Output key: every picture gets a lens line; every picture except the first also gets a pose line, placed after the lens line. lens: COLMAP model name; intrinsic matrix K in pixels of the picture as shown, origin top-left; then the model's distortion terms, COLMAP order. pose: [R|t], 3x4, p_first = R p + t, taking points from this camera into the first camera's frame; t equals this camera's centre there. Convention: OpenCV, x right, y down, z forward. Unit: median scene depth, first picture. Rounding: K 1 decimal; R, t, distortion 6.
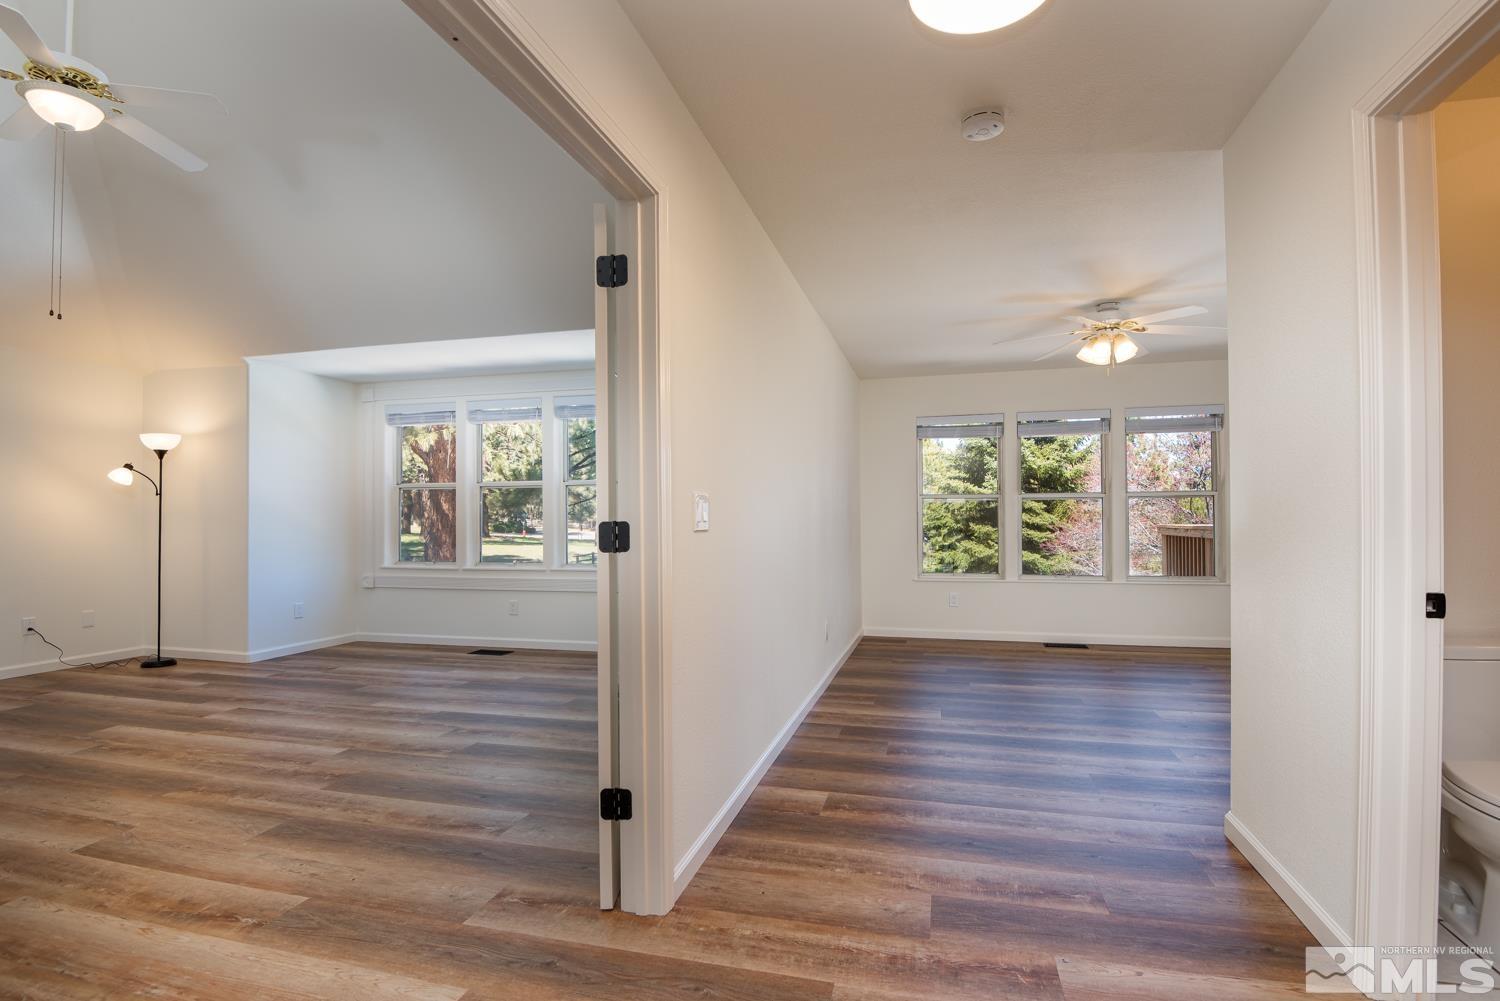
lens RADIAL K [[690.1, 0, 759.0], [0, 690.1, 497.6], [0, 0, 1]] dist [-0.020265, -0.001438]
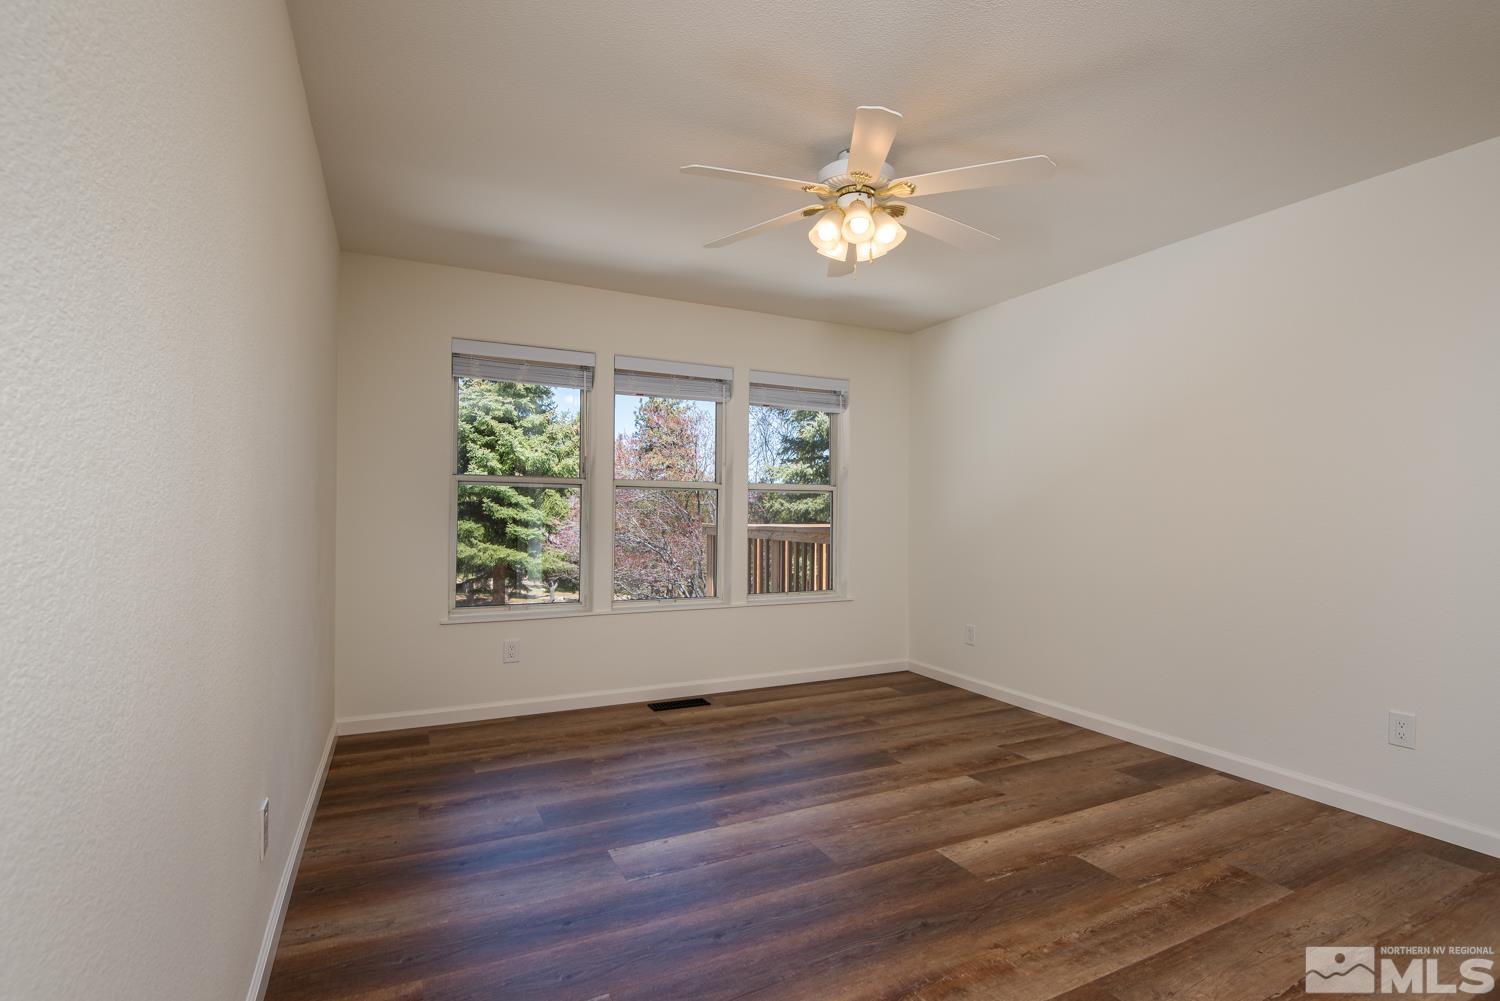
lens RADIAL K [[690.1, 0, 752.1], [0, 690.1, 498.8], [0, 0, 1]] dist [-0.020265, -0.001438]
pose [[0.741072, 0.025352, 0.670947, 0.008517], [-0.031512, 0.999499, -0.002960, 0.003044], [-0.670686, -0.018949, 0.741499, 0.103840]]
